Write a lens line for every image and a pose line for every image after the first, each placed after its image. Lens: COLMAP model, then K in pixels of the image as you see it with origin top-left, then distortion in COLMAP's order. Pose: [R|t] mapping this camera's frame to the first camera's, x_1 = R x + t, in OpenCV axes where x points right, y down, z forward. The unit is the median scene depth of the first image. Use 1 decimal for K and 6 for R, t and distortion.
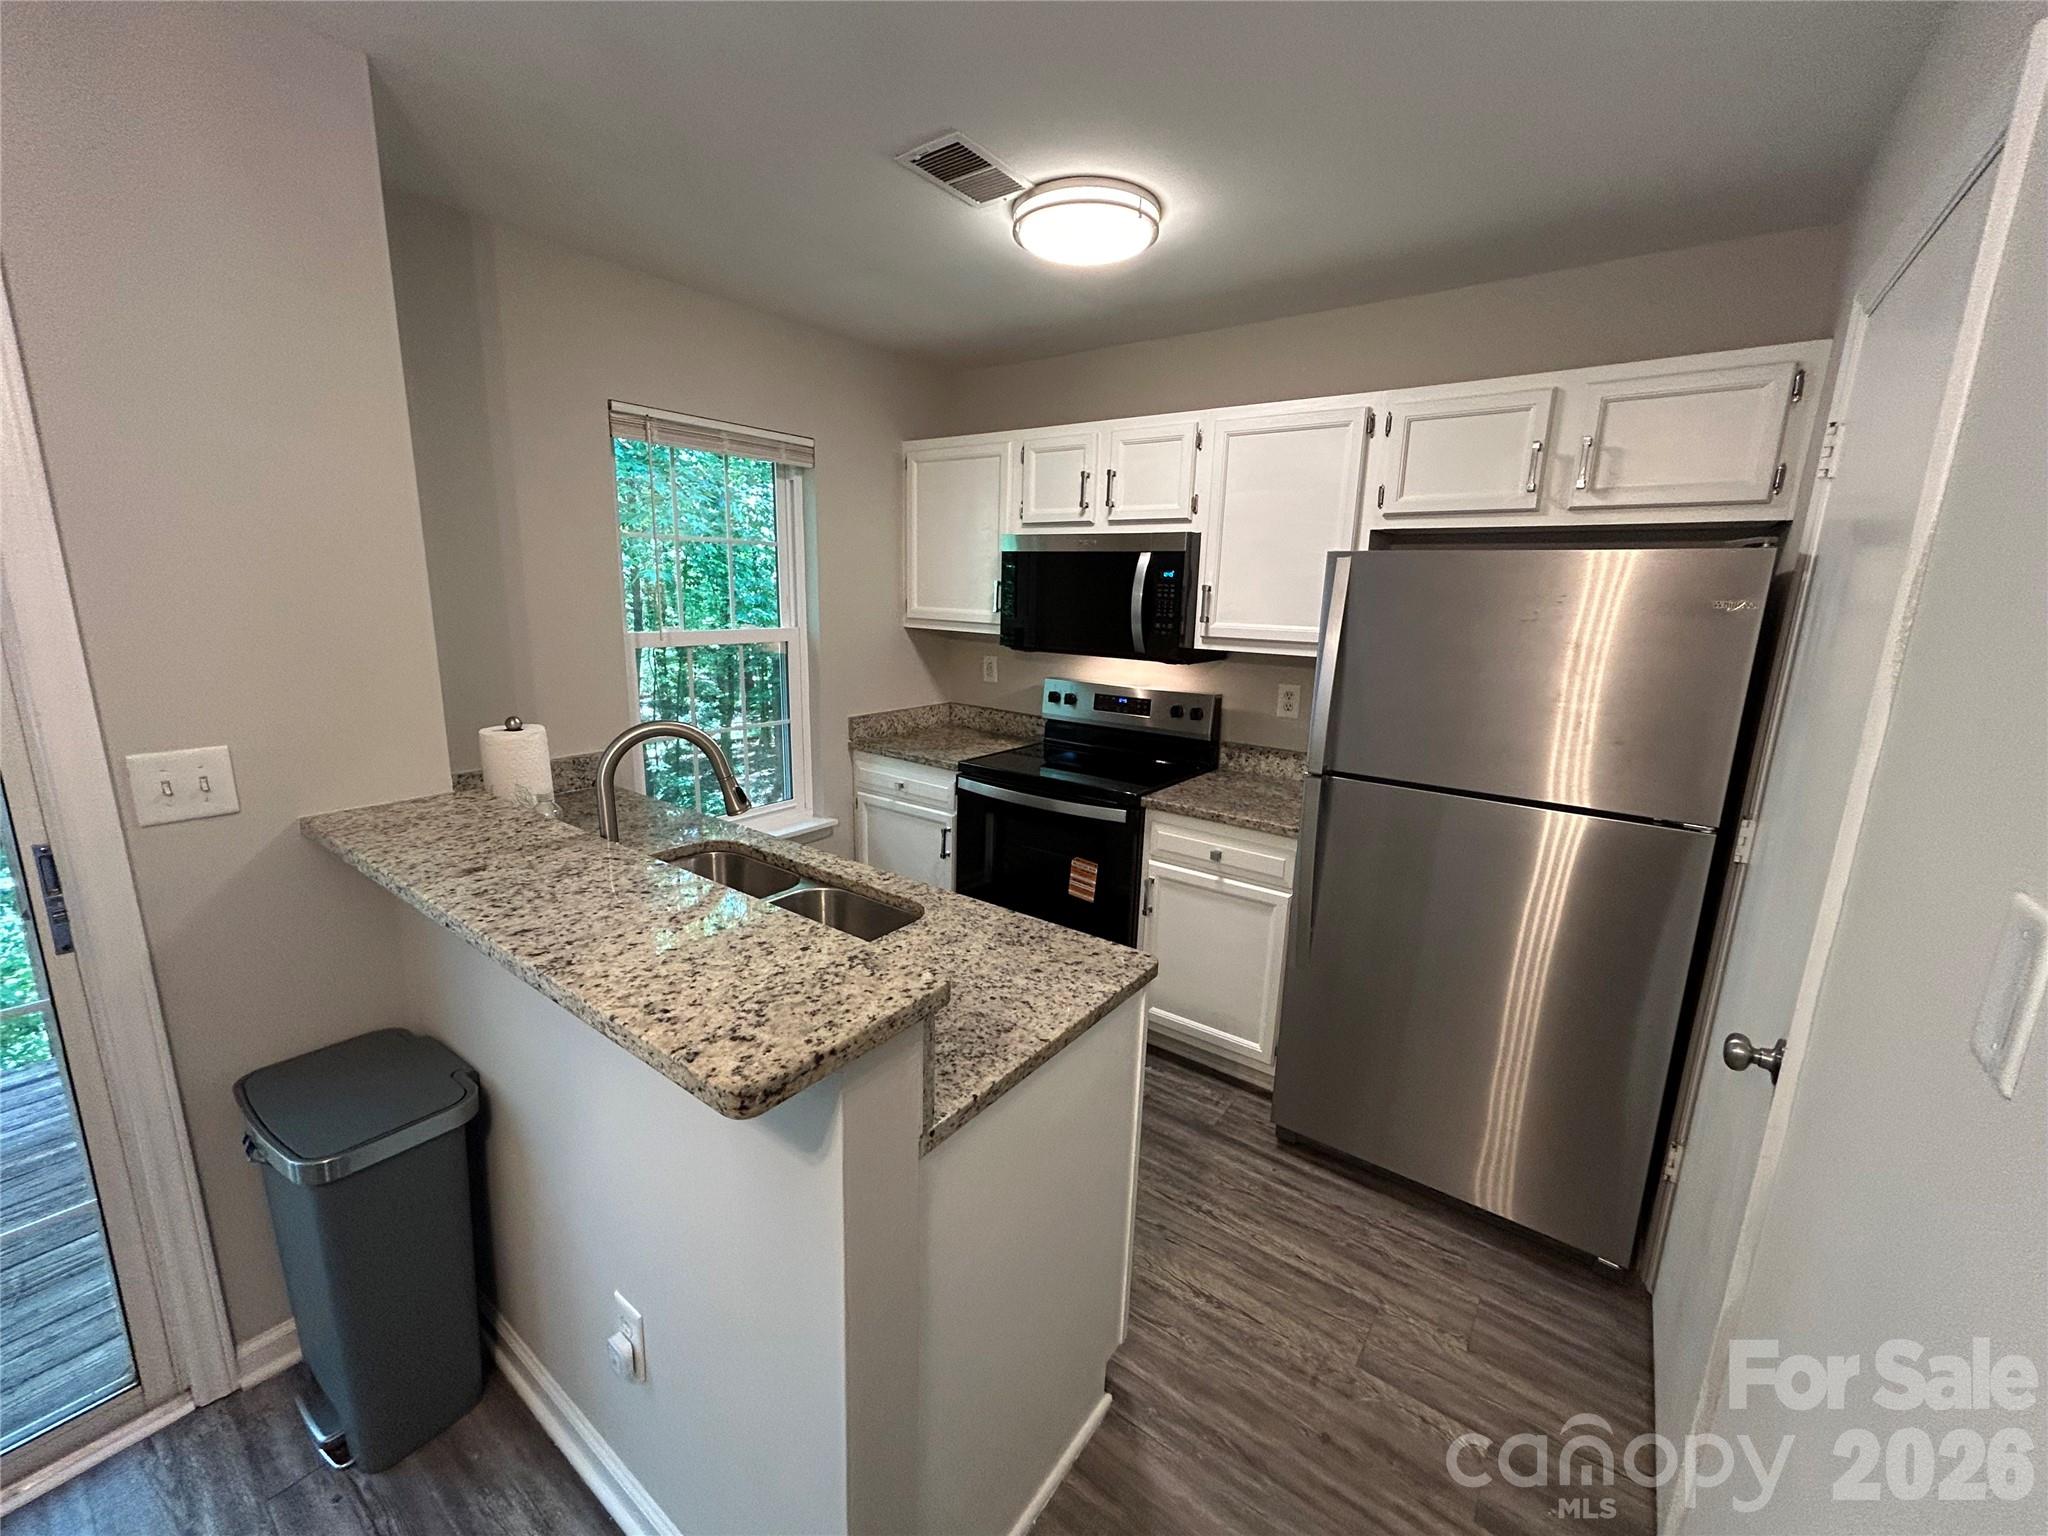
lens RADIAL K [[827.3, 0, 1021.4], [0, 827.3, 765.7], [0, 0, 1]] dist [-0.001165, 0.000585]
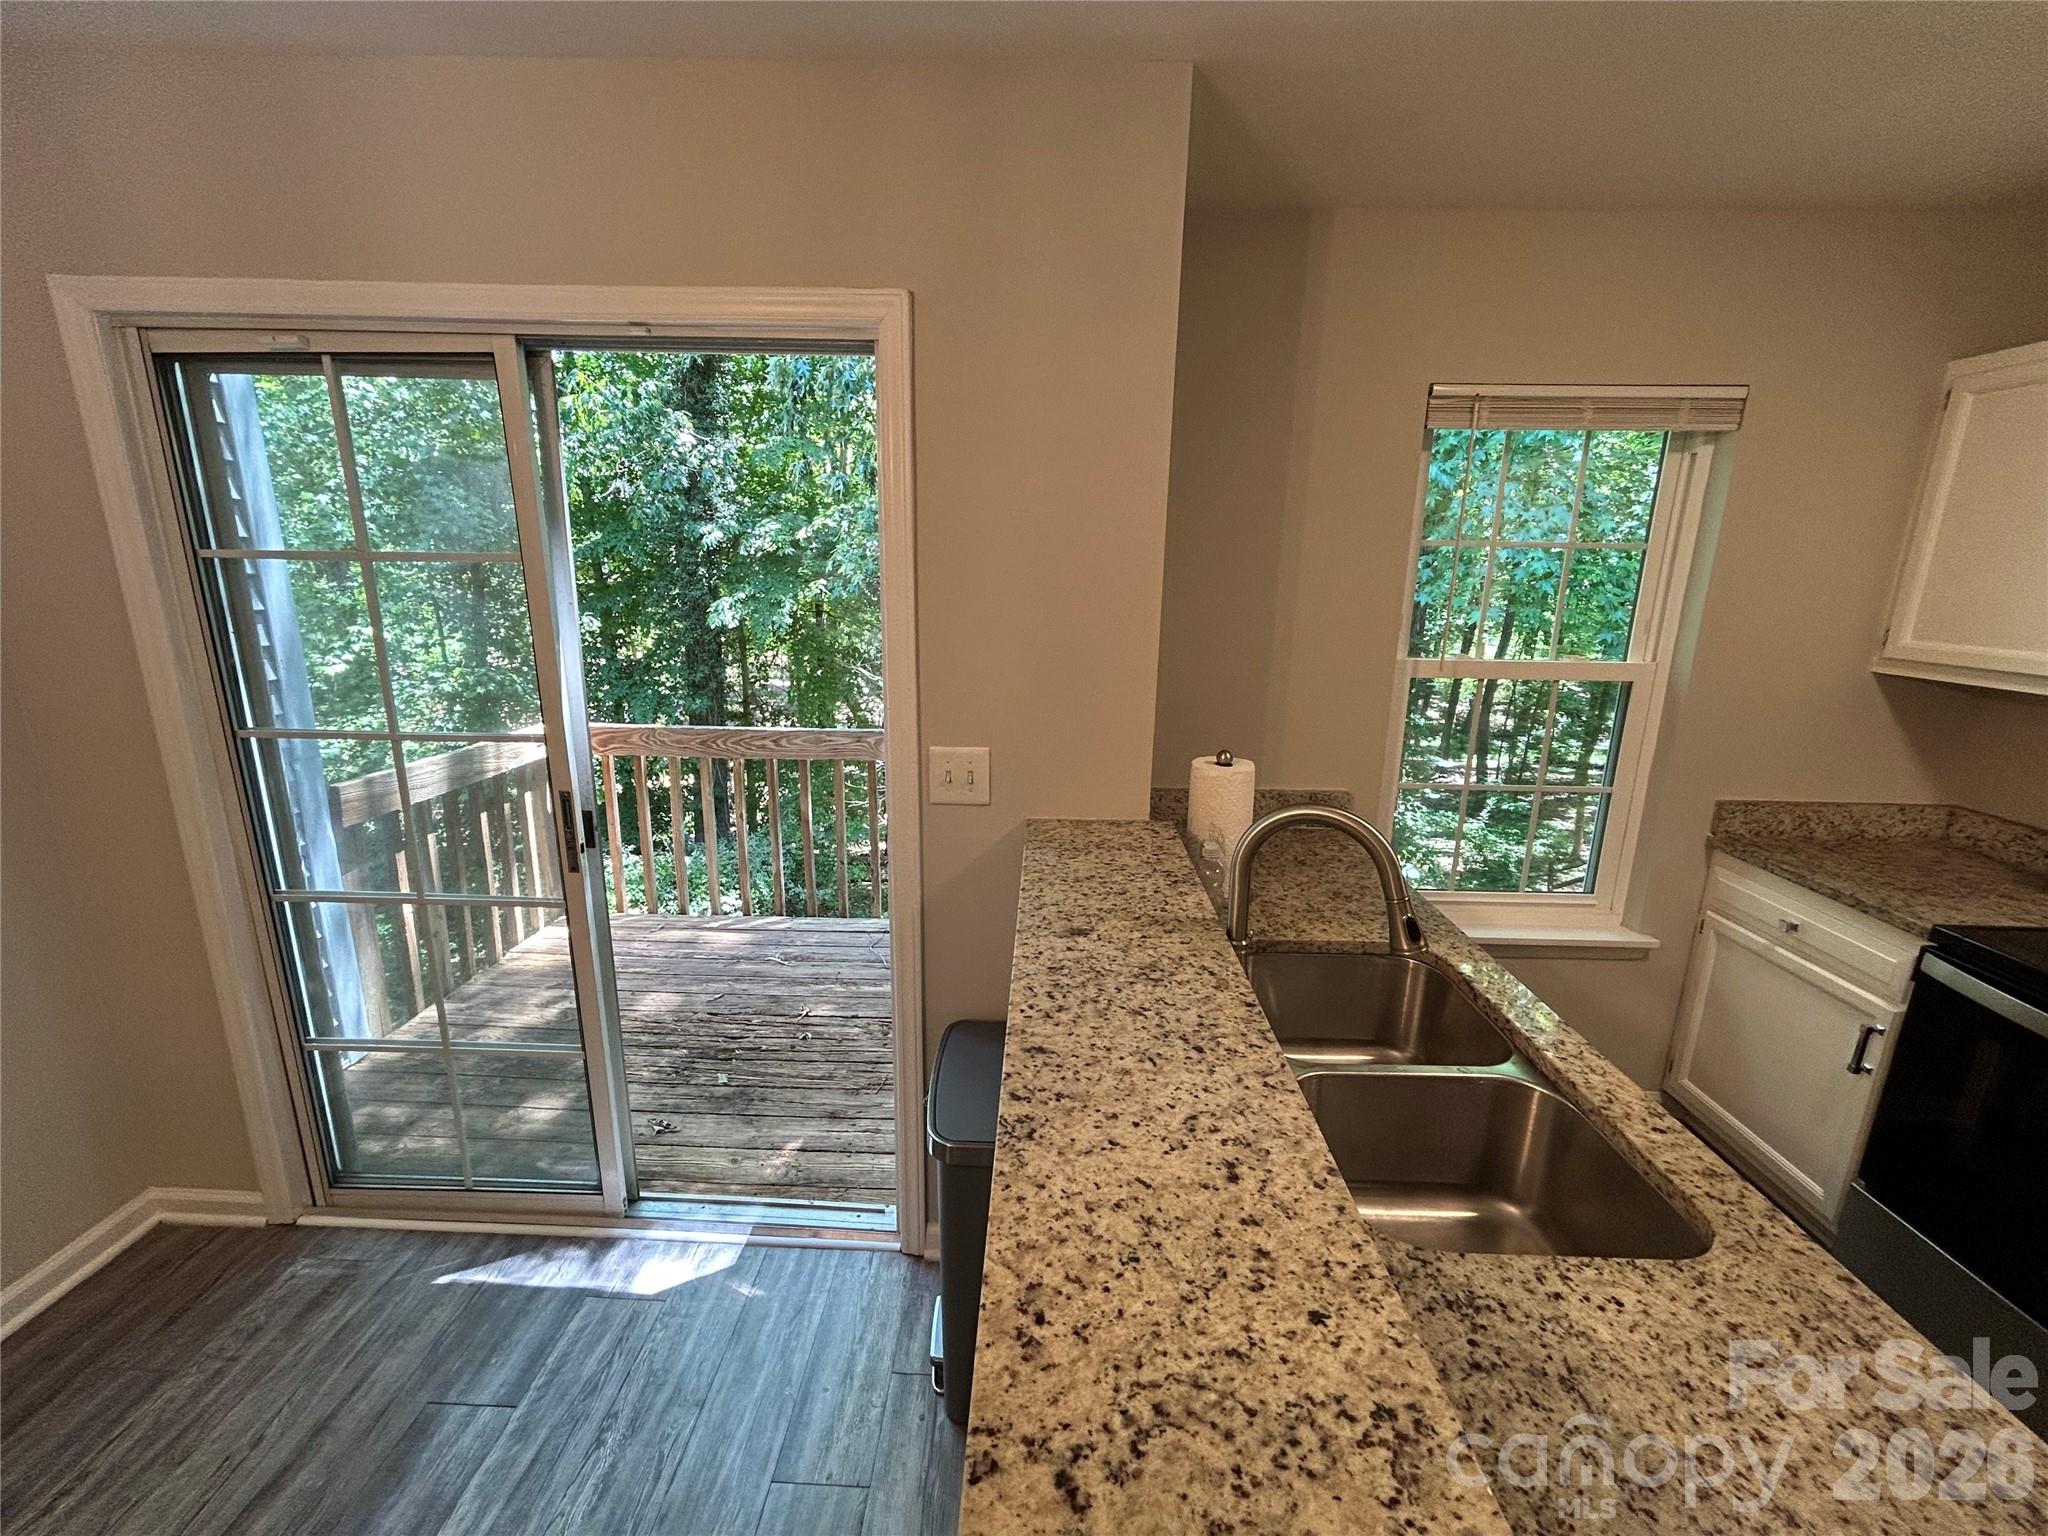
lens RADIAL K [[827.3, 0, 1017.0], [0, 827.3, 761.7], [0, 0, 1]] dist [-0.001165, 0.000585]
pose [[0.569059, 0.172697, -0.803957, 0.001771], [-0.174803, 0.980757, 0.086945, -0.064138], [0.803502, 0.091058, 0.588297, 0.196058]]
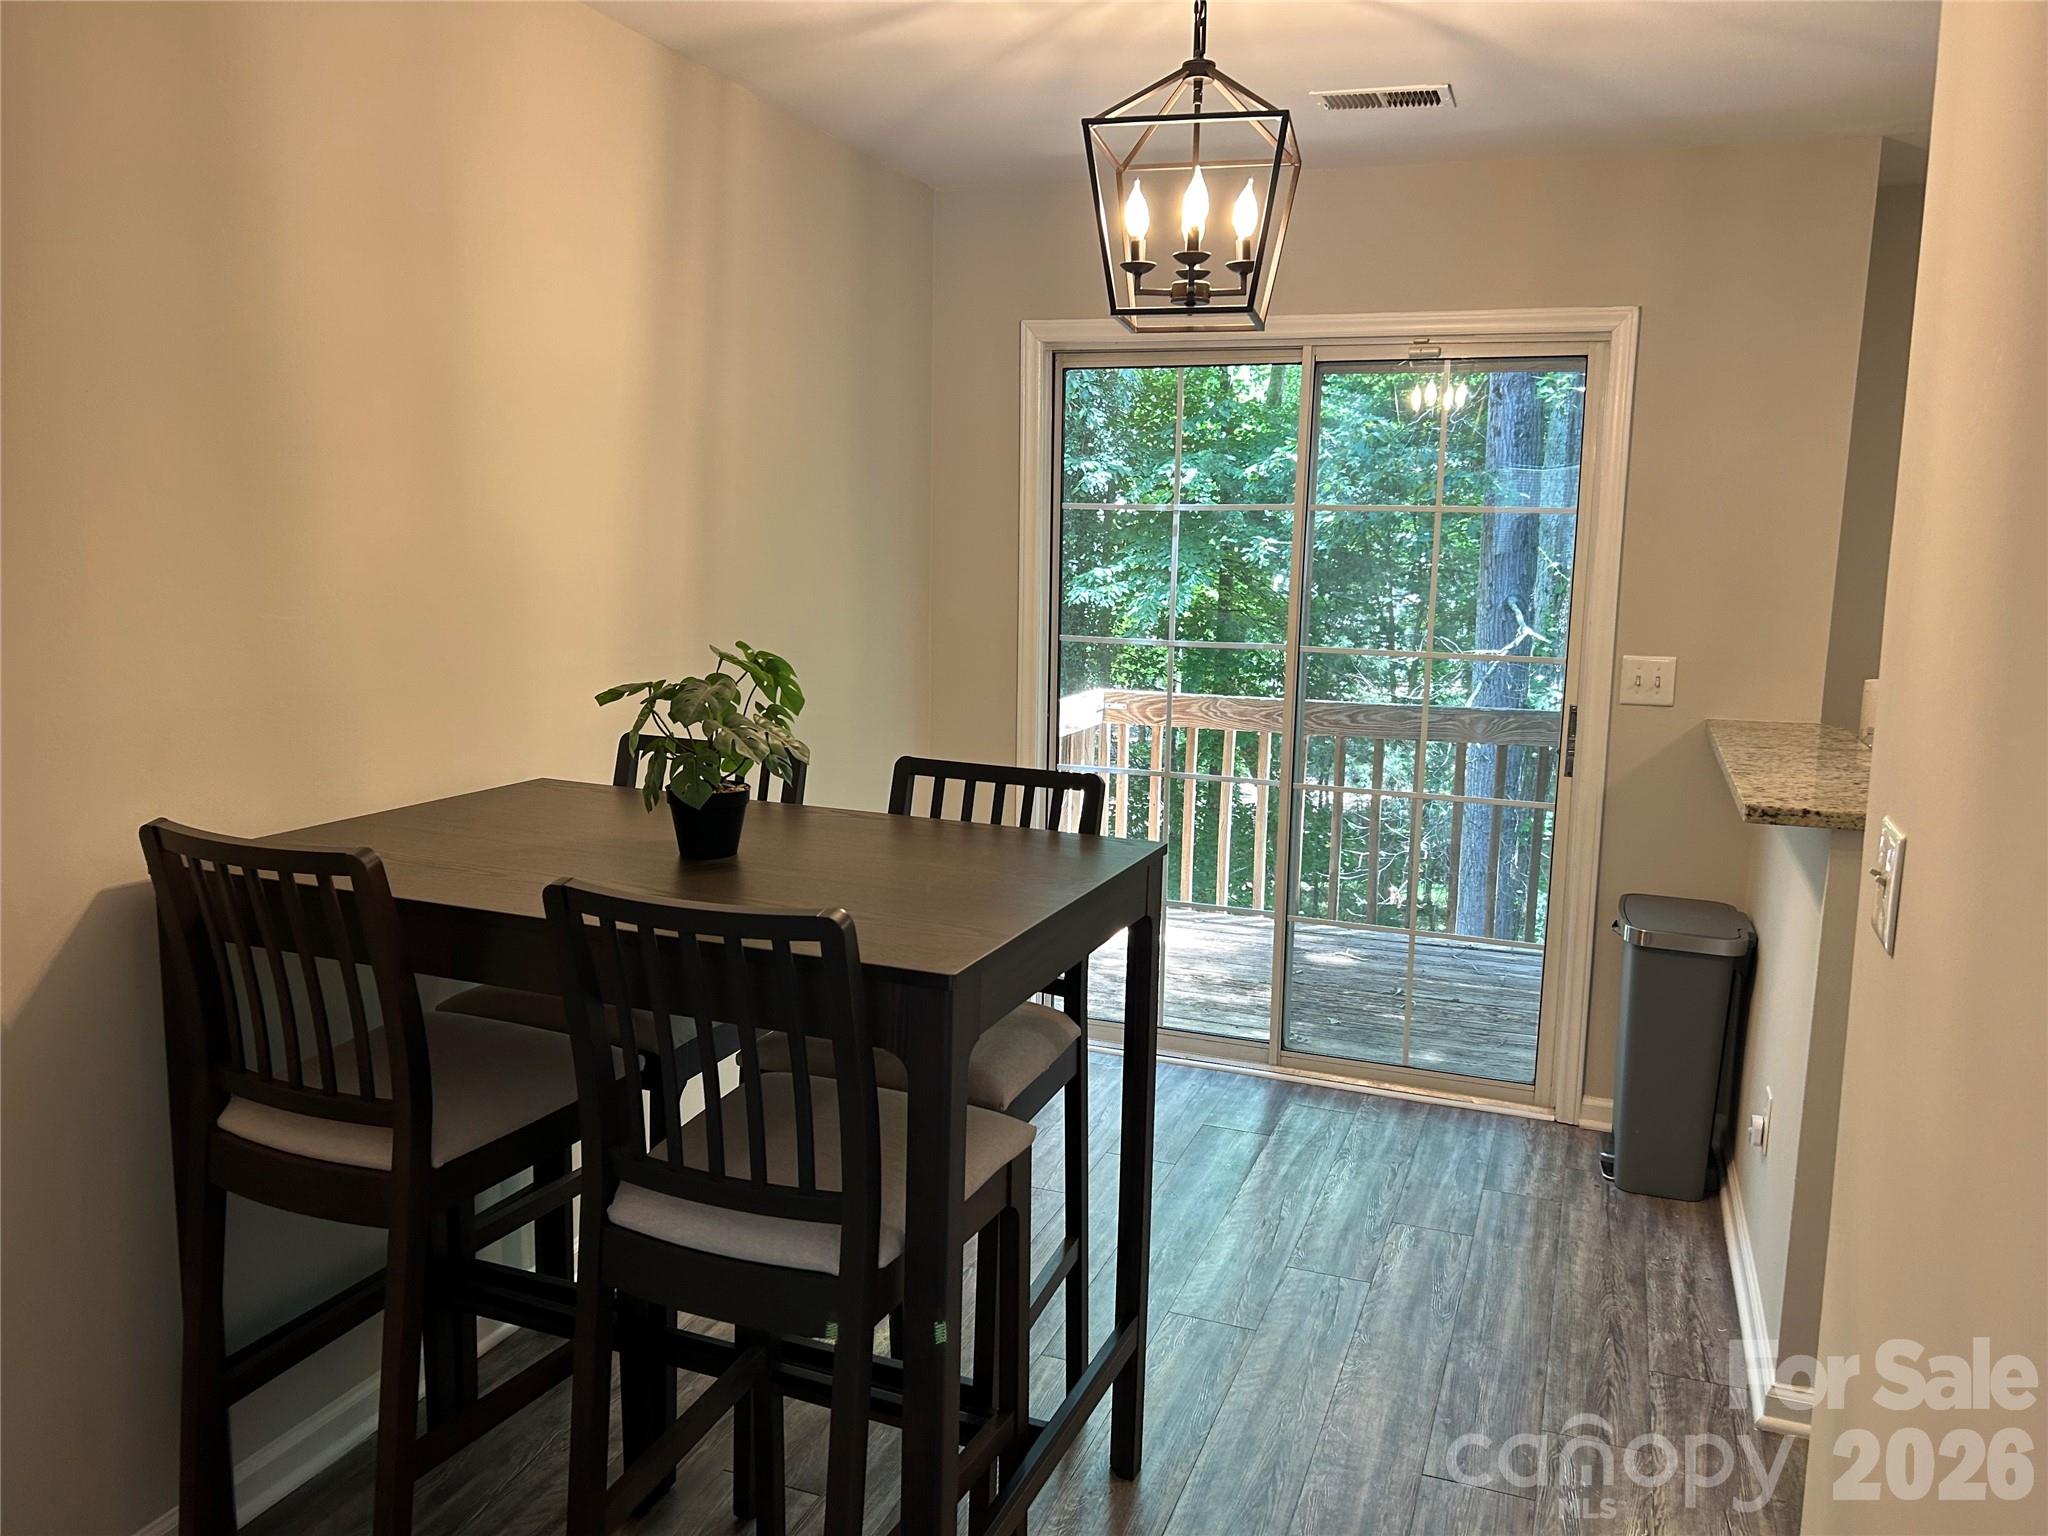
lens RADIAL K [[1599.9, 0, 1030.9], [0, 1599.9, 801.2], [0, 0, 1]] dist [0.014664, 0.001362]
pose [[0.291830, 0.139240, -0.946281, 0.760802], [-0.208596, 0.974797, 0.079106, 0.129171], [0.933447, 0.174304, 0.313520, -0.477938]]
